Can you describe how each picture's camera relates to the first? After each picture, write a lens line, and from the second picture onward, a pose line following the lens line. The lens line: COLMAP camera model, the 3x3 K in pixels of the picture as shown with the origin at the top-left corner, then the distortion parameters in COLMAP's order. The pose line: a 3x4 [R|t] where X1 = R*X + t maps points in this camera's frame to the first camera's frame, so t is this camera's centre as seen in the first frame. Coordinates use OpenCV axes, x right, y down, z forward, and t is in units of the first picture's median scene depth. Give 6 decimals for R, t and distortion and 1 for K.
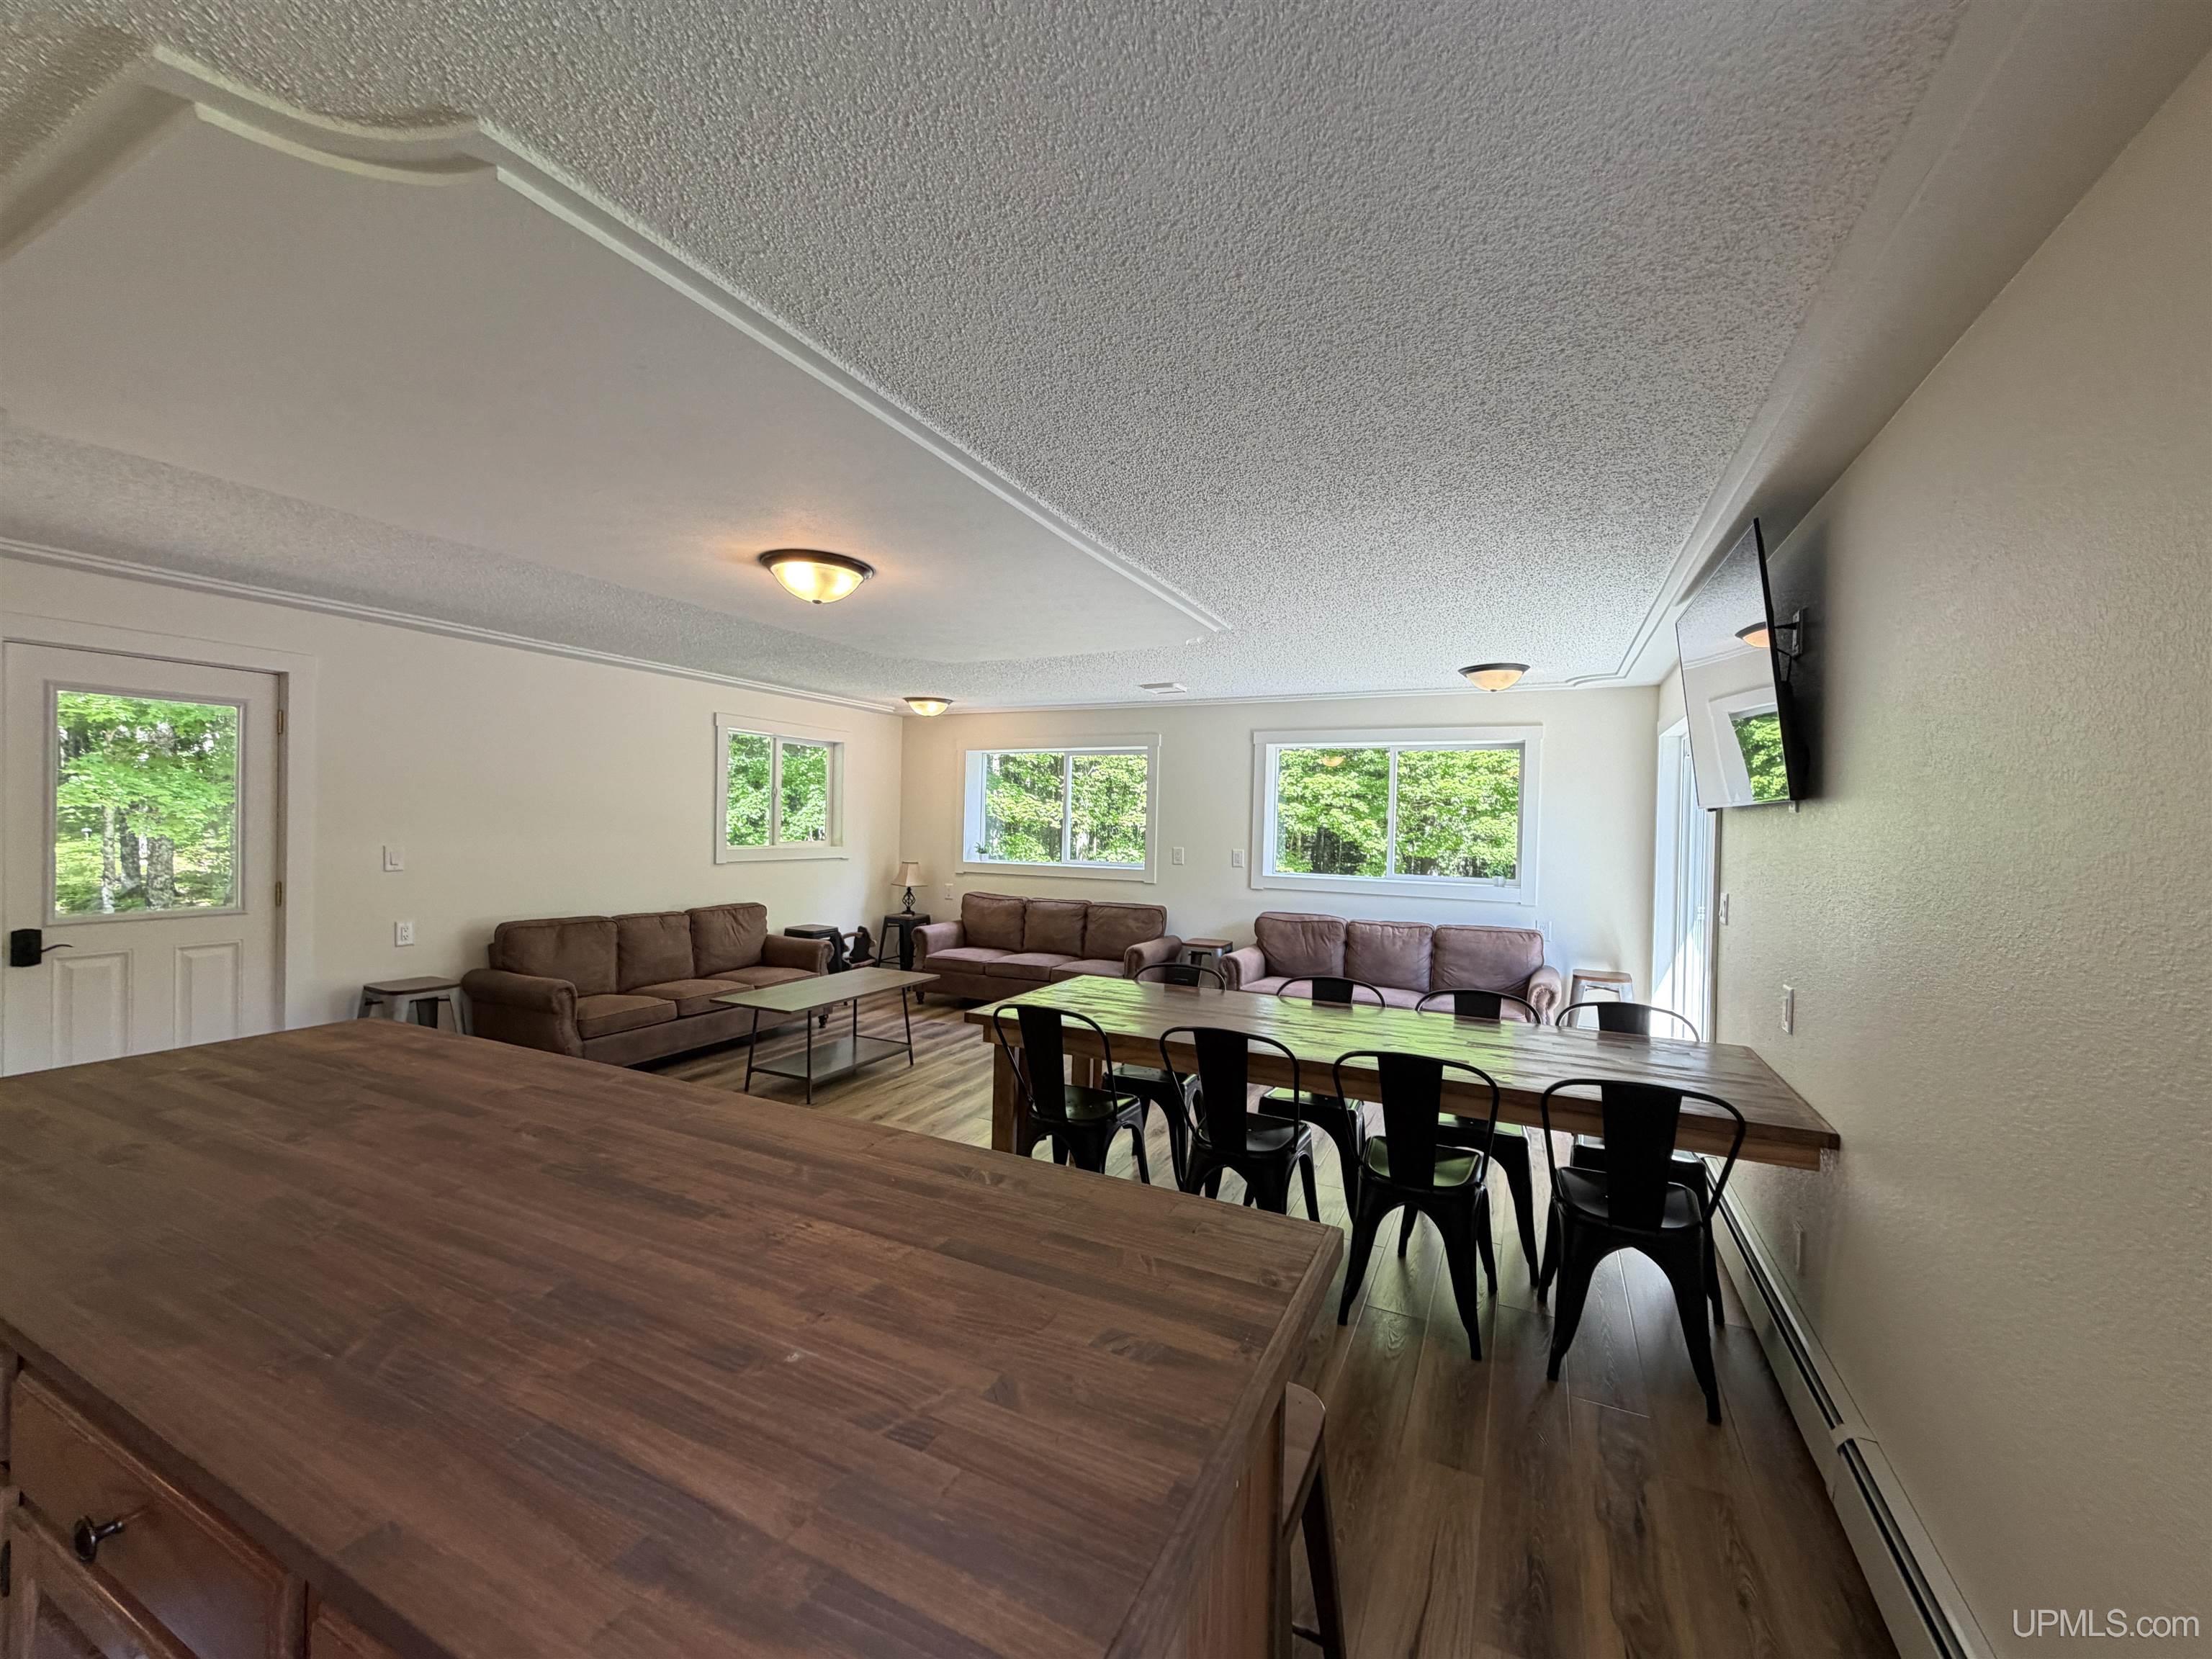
lens RADIAL K [[883.4, 0, 1083.5], [0, 883.4, 832.8], [0, 0, 1]] dist [-0.001933, -0.000699]
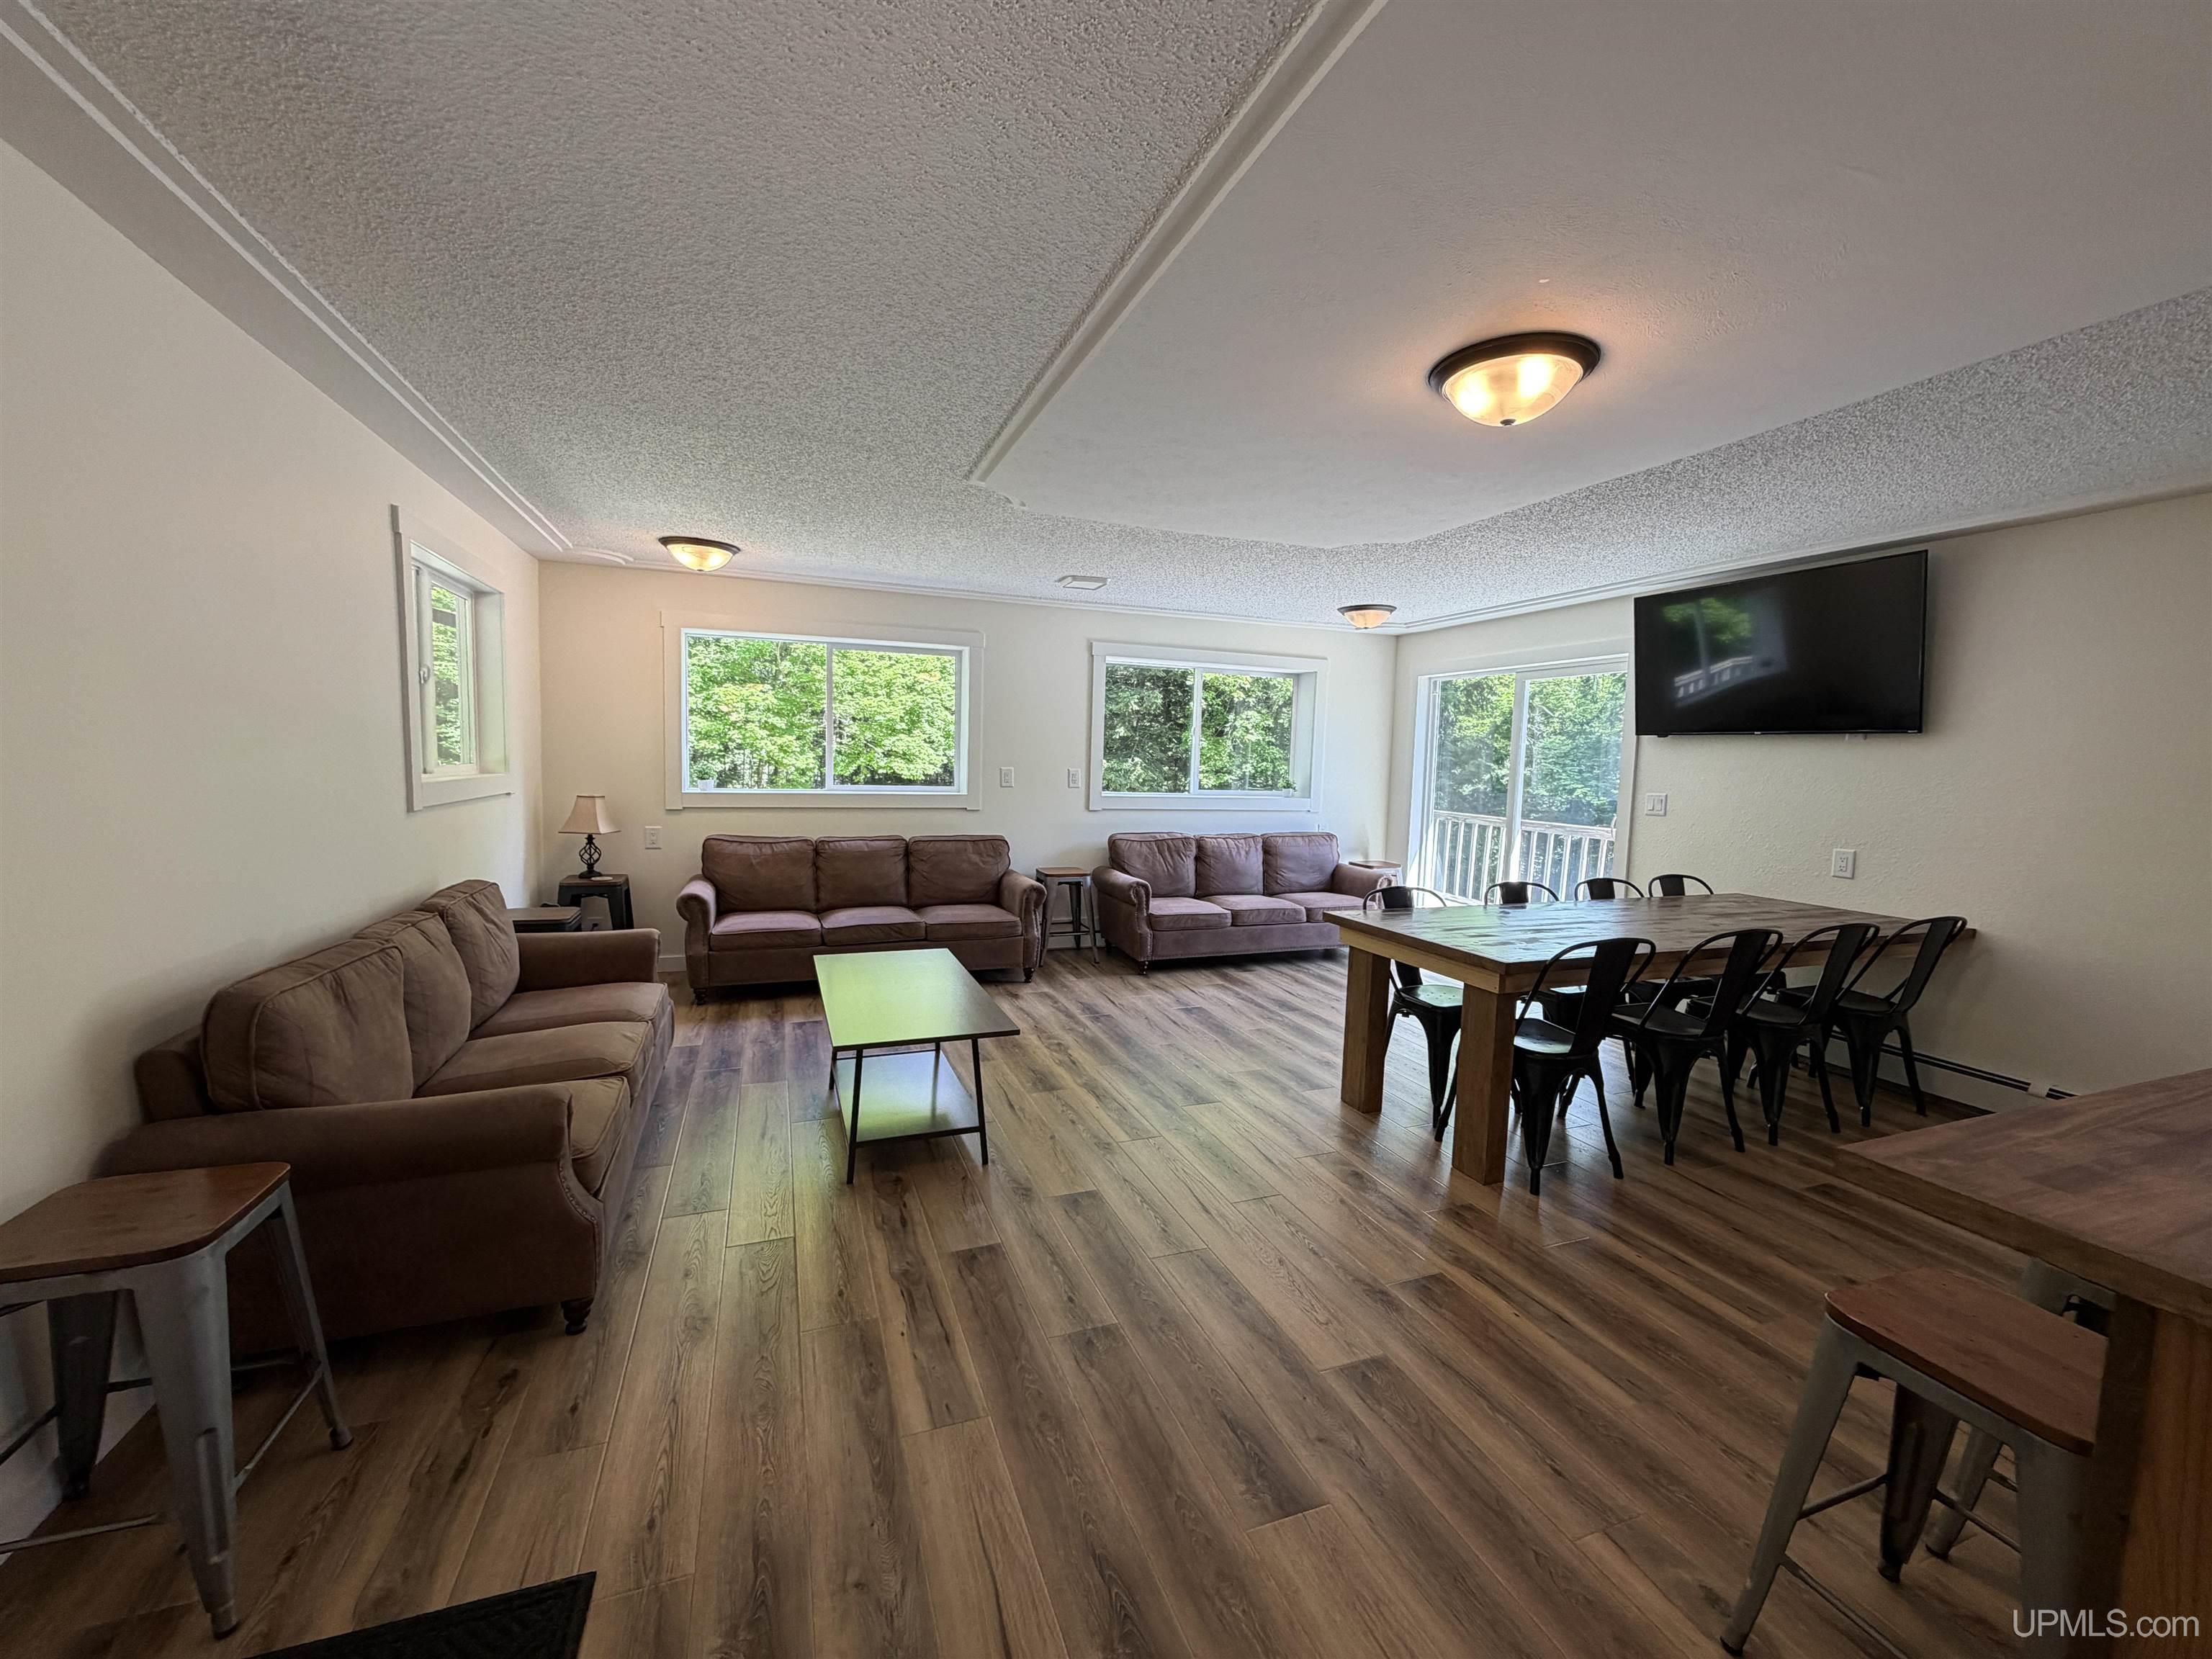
lens RADIAL K [[883.4, 0, 1092.8], [0, 883.4, 824.3], [0, 0, 1]] dist [-0.001933, -0.000699]
pose [[0.691080, -0.059031, 0.720364, -0.468266], [-0.001879, 0.996509, 0.083463, 0.000166], [-0.722776, -0.059033, 0.688557, 0.341359]]
